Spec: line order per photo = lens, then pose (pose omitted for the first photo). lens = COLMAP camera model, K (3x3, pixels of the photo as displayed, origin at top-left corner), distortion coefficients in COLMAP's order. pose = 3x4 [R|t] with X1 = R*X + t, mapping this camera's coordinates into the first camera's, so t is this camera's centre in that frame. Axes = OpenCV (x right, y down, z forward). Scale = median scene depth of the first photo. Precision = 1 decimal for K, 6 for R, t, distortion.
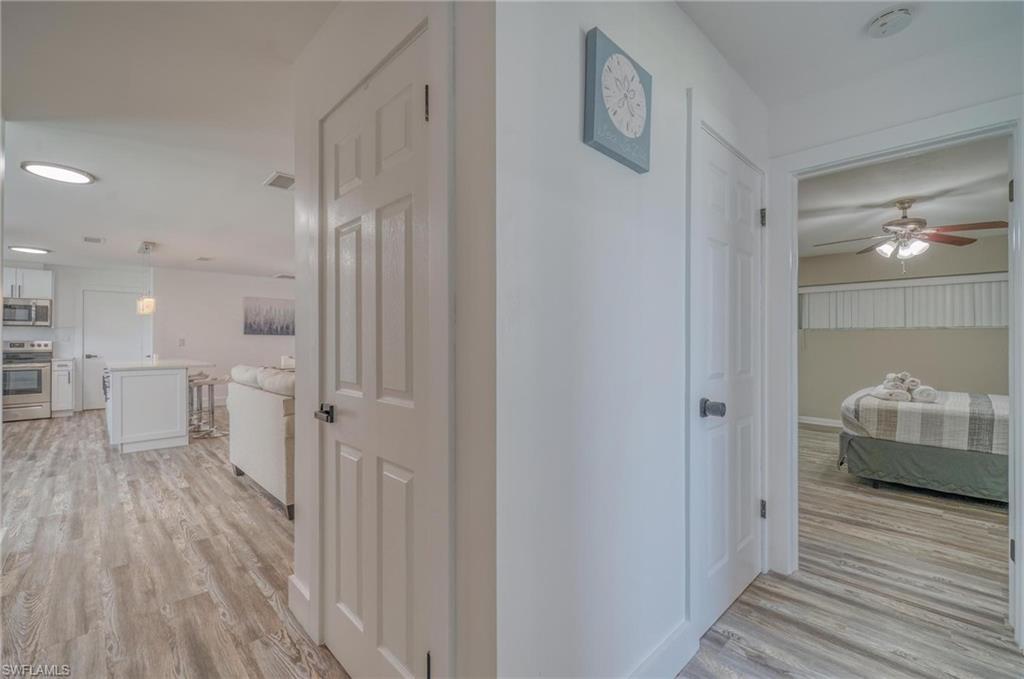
lens RADIAL K [[432.4, 0, 514.6], [0, 432.4, 340.1], [0, 0, 1]] dist [-0.000946, -0.000949]
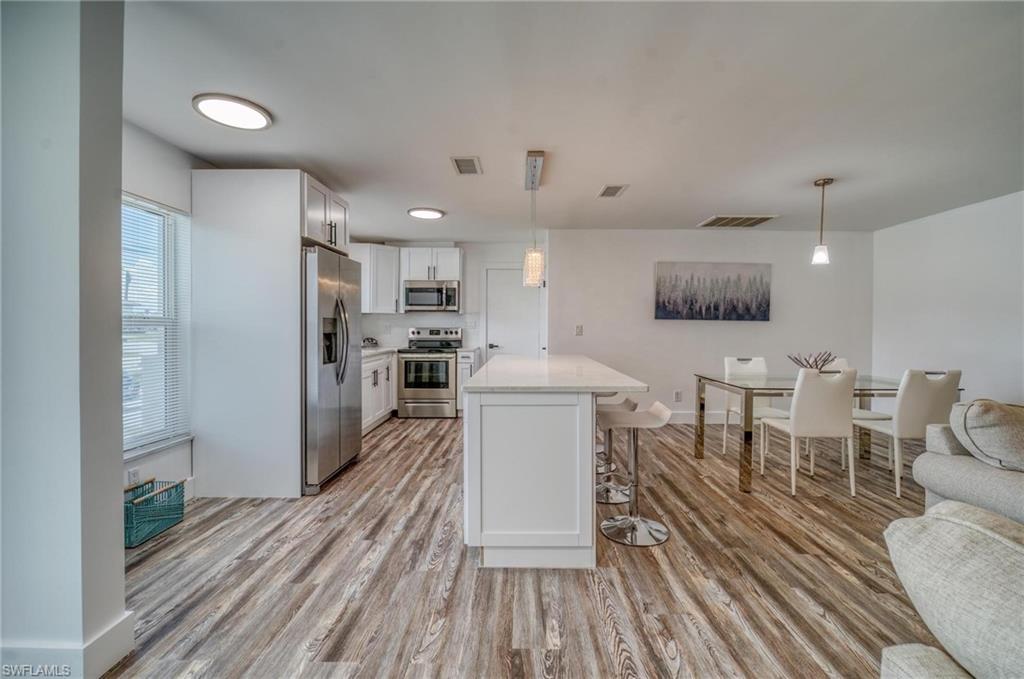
lens RADIAL K [[442.6, 0, 520.6], [0, 442.6, 328.2], [0, 0, 1]] dist [-0.000457, 0.000064]
pose [[0.711123, 0.004451, -0.703054, -0.363998], [-0.004091, 0.999989, 0.002194, -0.000139], [0.703056, 0.001316, 0.711133, 0.461339]]
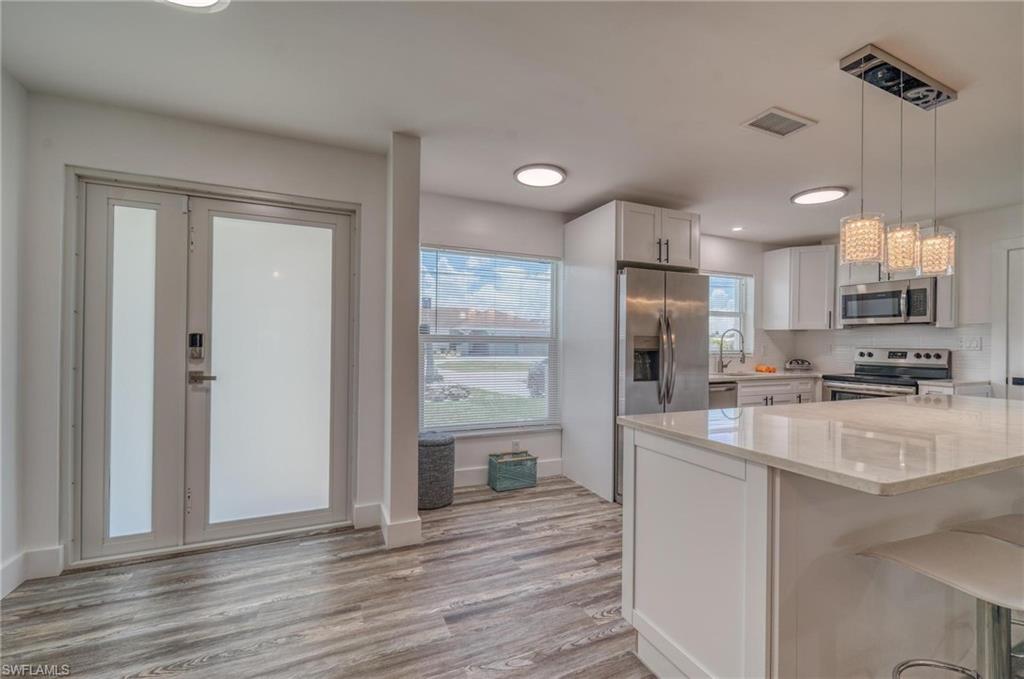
lens RADIAL K [[432.4, 0, 514.6], [0, 432.4, 340.1], [0, 0, 1]] dist [-0.000946, -0.000949]
pose [[-0.347806, -0.006845, -0.937541, -0.354909], [-0.012015, 0.999924, -0.002843, -0.001729], [0.937489, 0.010276, -0.347862, 0.694309]]
